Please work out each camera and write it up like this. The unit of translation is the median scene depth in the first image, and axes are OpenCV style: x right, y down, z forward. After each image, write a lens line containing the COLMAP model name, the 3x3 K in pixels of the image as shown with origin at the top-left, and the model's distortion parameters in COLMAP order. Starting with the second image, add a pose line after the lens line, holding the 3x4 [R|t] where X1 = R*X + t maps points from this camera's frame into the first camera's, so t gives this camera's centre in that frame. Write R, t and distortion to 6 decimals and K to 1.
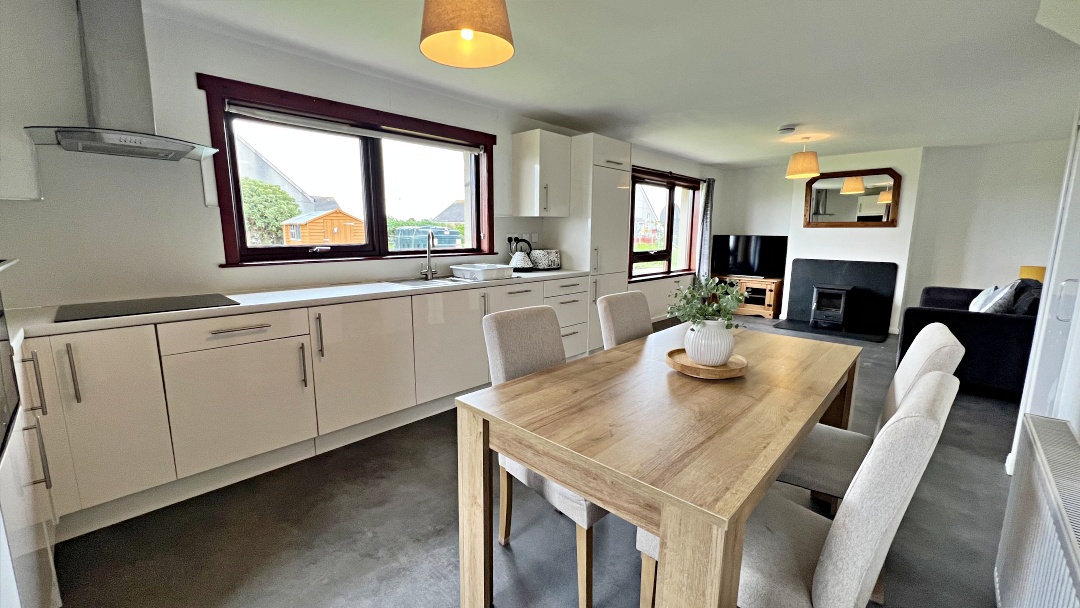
lens RADIAL K [[433.0, 0, 540.3], [0, 433.0, 302.0], [0, 0, 1]] dist [-0.000529, 0.000341]
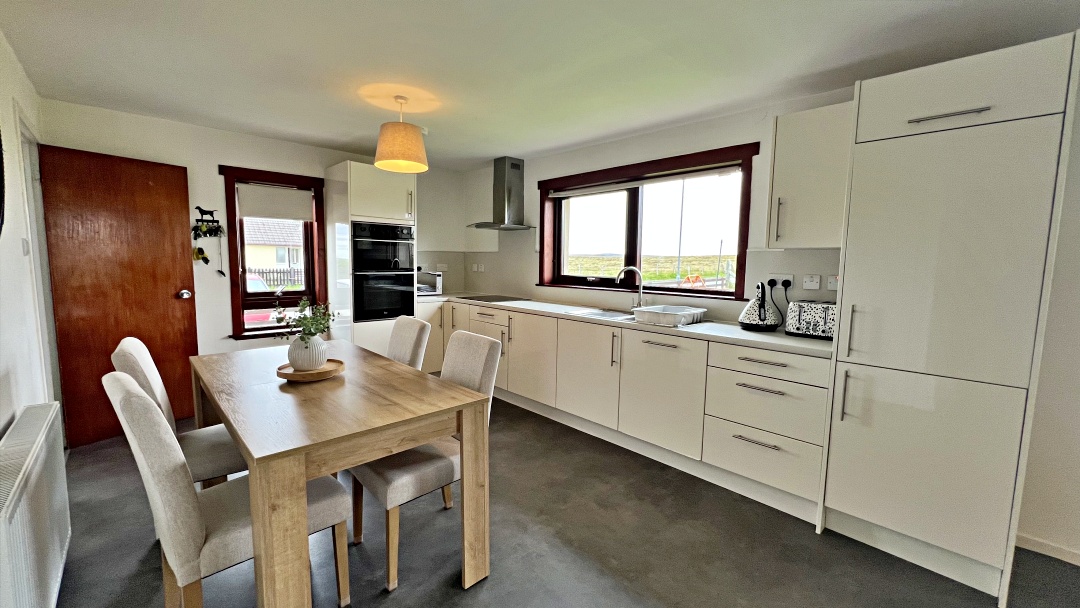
lens RADIAL K [[433.0, 0, 540.3], [0, 433.0, 302.0], [0, 0, 1]] dist [-0.000529, 0.000341]
pose [[-0.042378, 0.087198, -0.995289, 0.811624], [-0.179927, 0.979231, 0.093452, -0.143911], [0.982767, 0.183040, -0.025809, 0.847306]]
